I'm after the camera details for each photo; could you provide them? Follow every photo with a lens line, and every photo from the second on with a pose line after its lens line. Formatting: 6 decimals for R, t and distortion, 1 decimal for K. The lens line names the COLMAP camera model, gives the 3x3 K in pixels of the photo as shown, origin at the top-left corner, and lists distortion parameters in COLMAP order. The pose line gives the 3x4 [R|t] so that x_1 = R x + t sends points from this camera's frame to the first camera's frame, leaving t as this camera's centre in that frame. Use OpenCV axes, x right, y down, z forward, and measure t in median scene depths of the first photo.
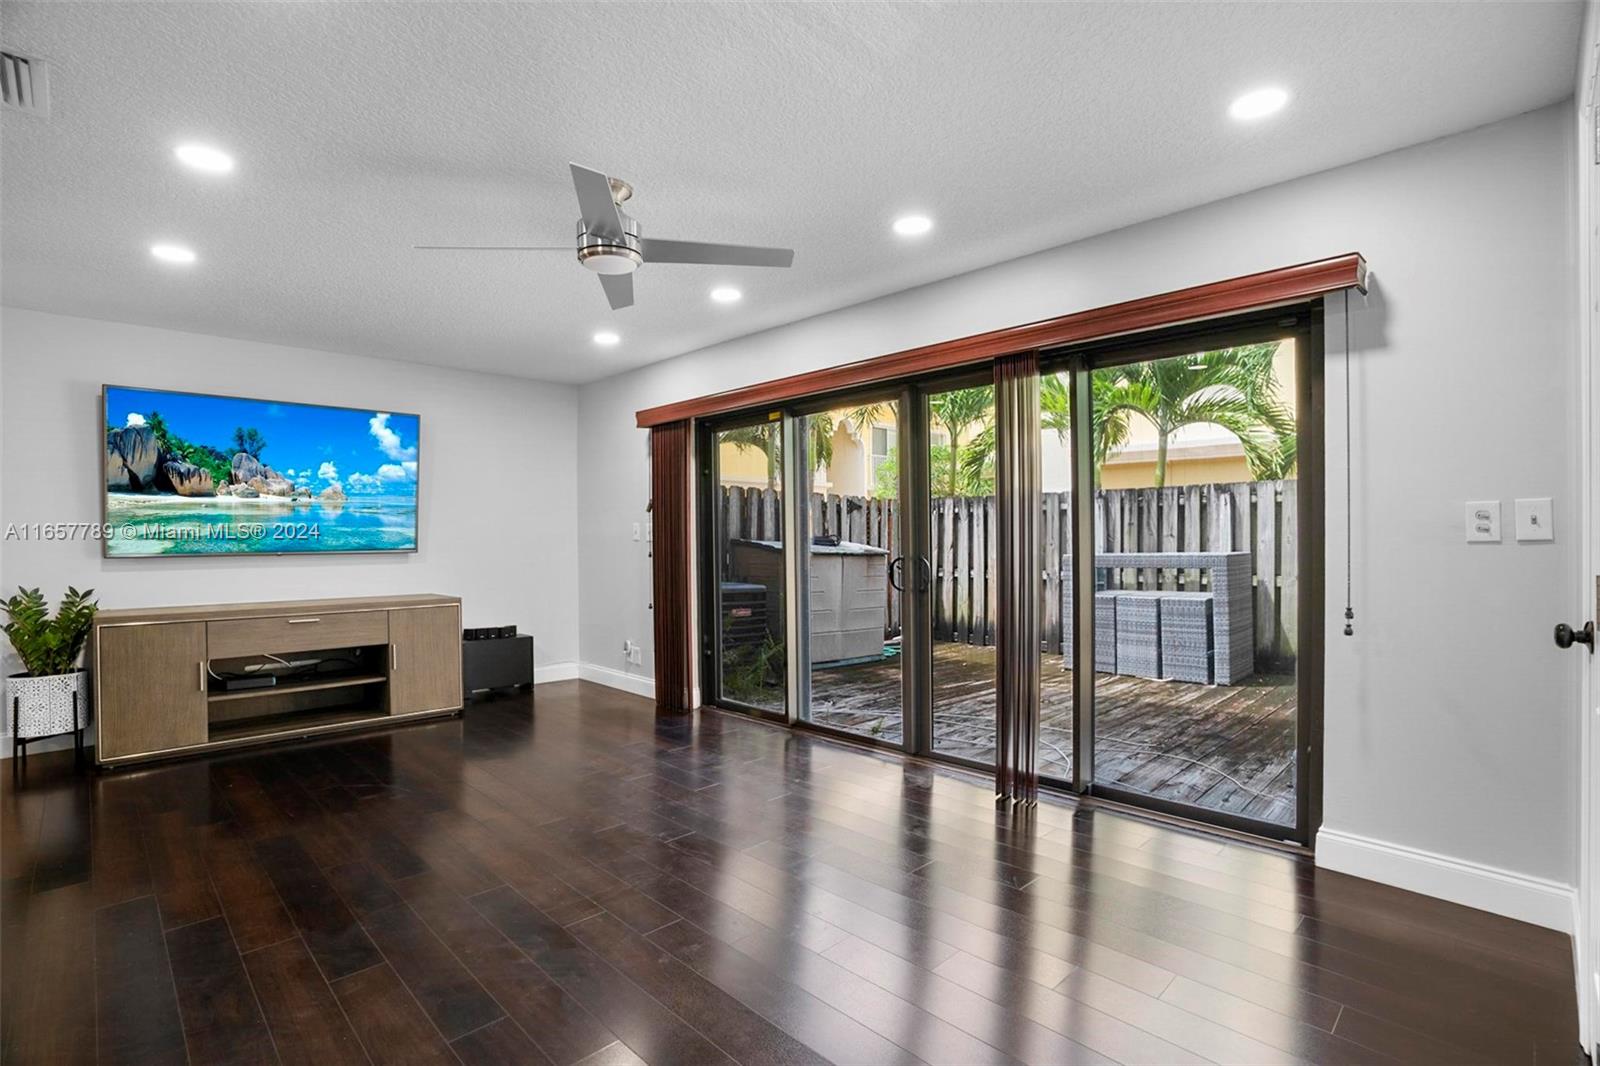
lens RADIAL K [[753.4, 0, 791.9], [0, 753.4, 540.4], [0, 0, 1]] dist [-0.058425, 0.021803]
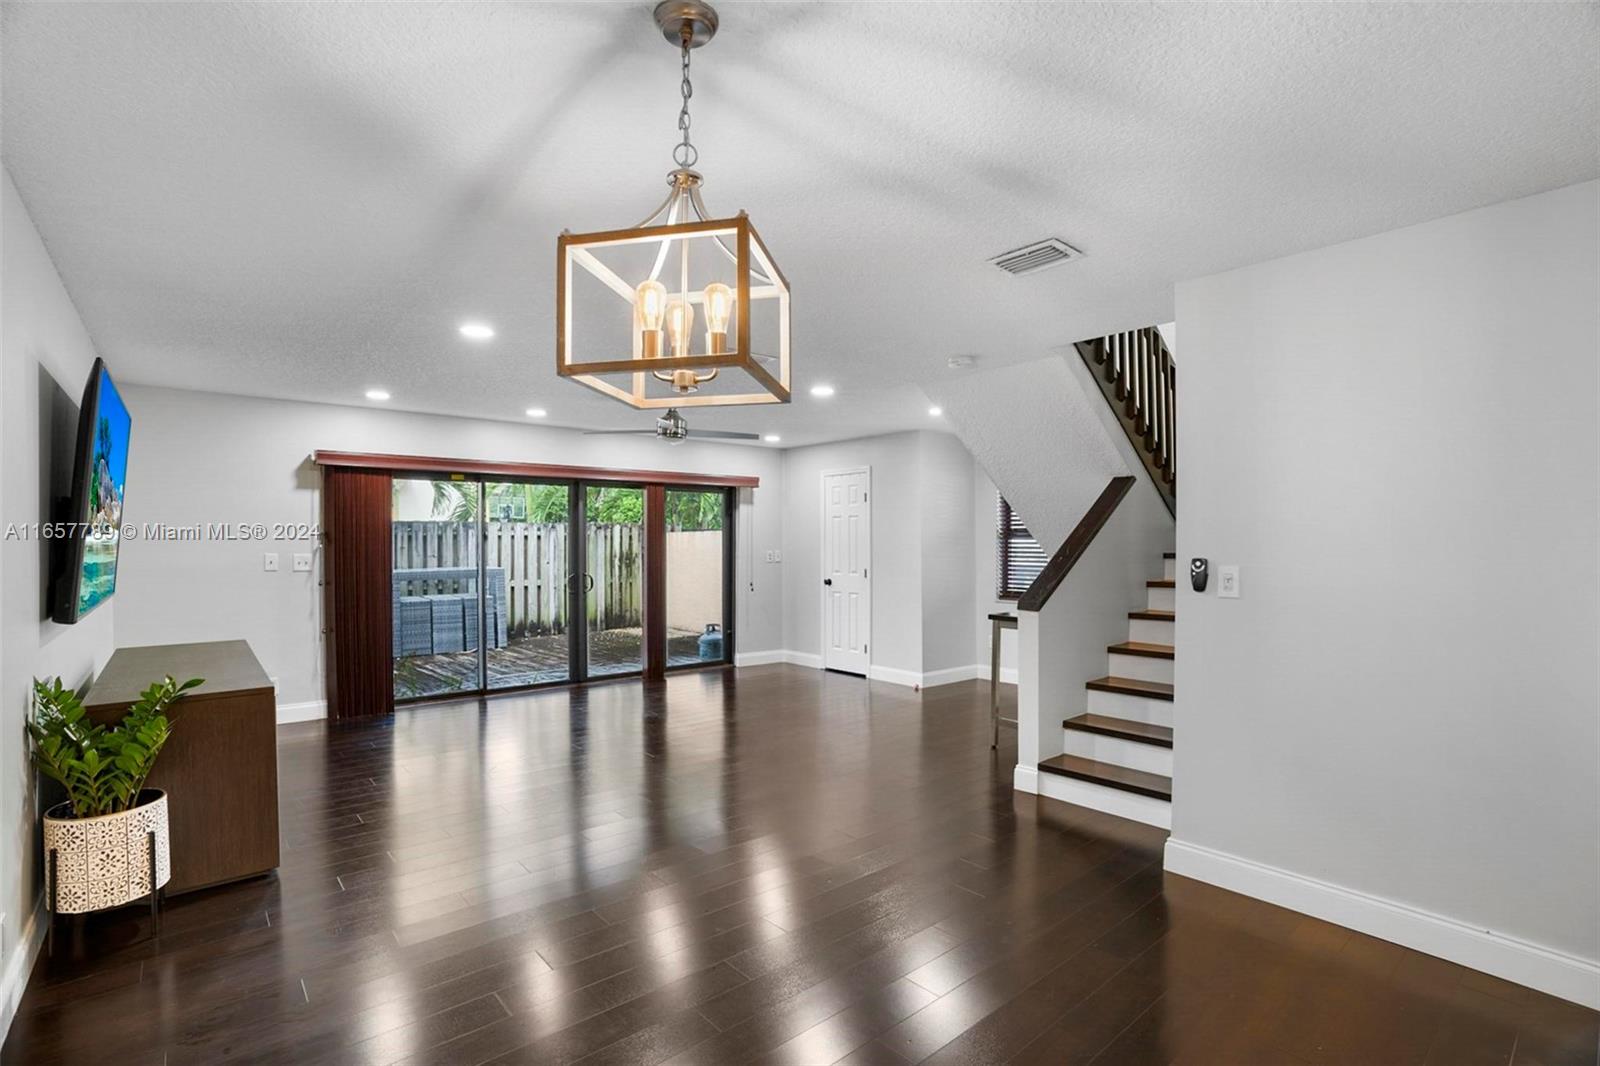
lens RADIAL K [[753.4, 0, 798.6], [0, 753.4, 539.5], [0, 0, 1]] dist [-0.058425, 0.021803]
pose [[0.069688, 0.010893, 0.997509, -0.858874], [0.002784, 0.999934, -0.011114, -0.020354], [-0.997565, 0.003551, 0.069653, 0.189450]]
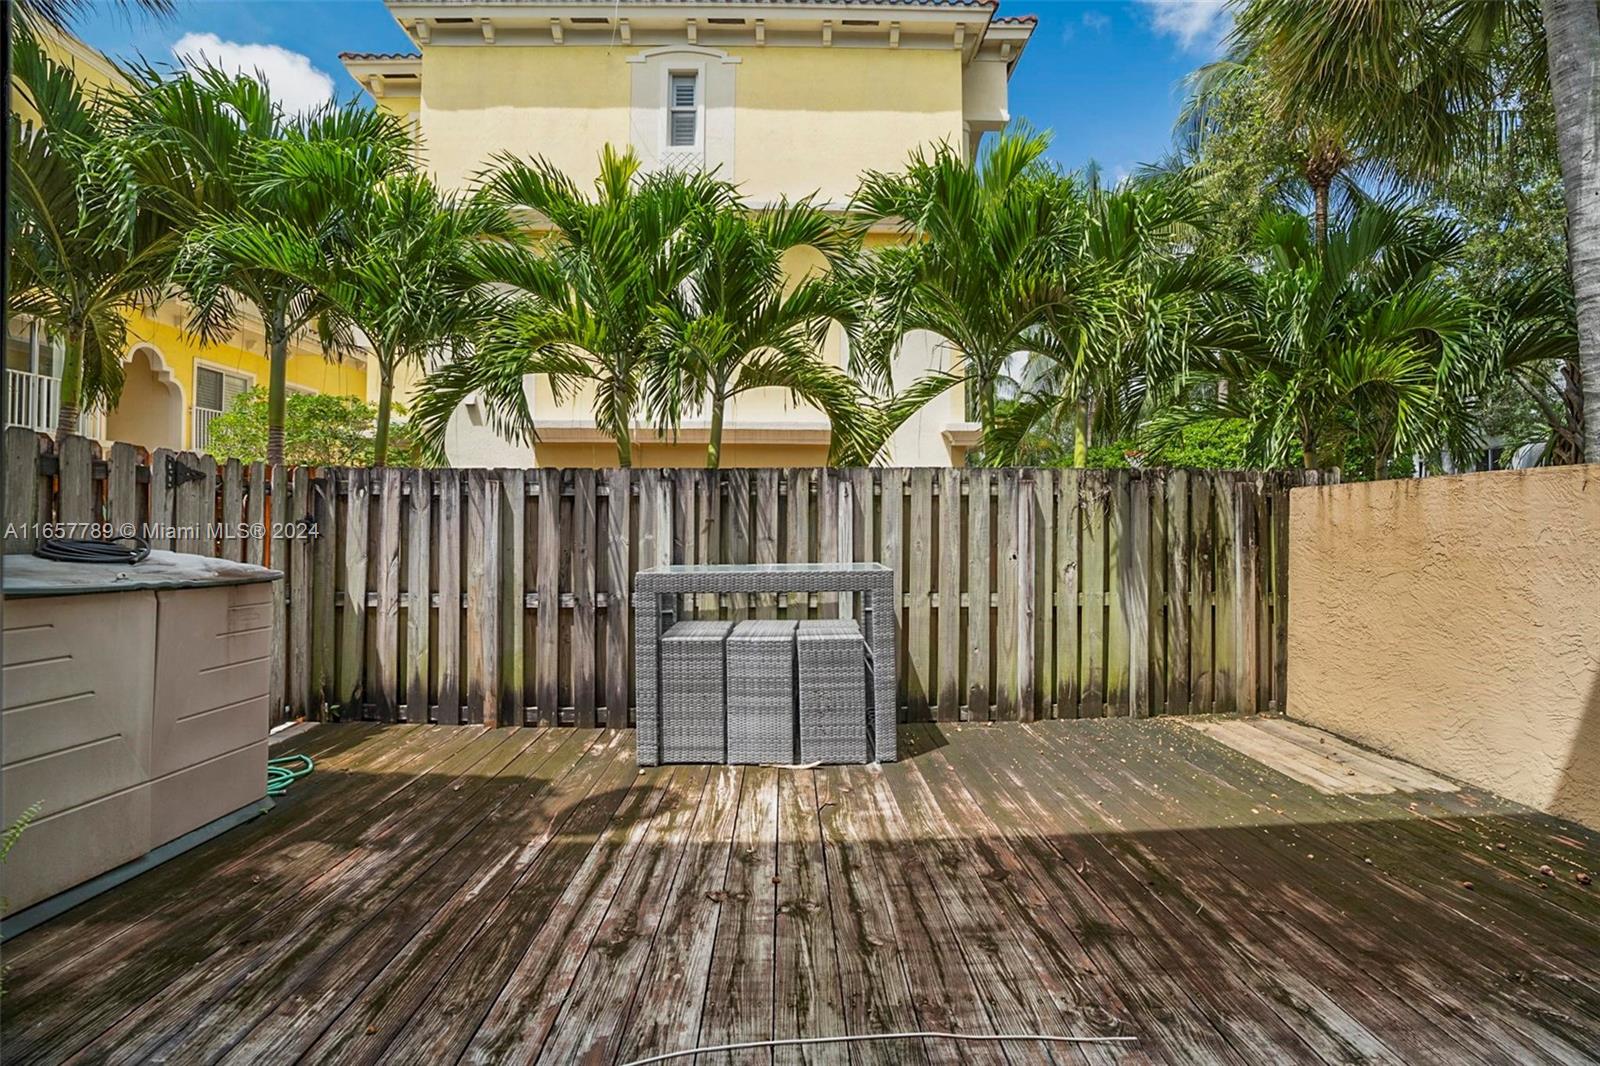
lens RADIAL K [[753.4, 0, 802.0], [0, 753.4, 520.3], [0, 0, 1]] dist [-0.058425, 0.021803]
pose [[0.687461, 0.013188, 0.726101, 0.020679], [-0.004522, 0.999893, -0.013879, -0.013934], [-0.726207, 0.006258, 0.687448, 0.483550]]
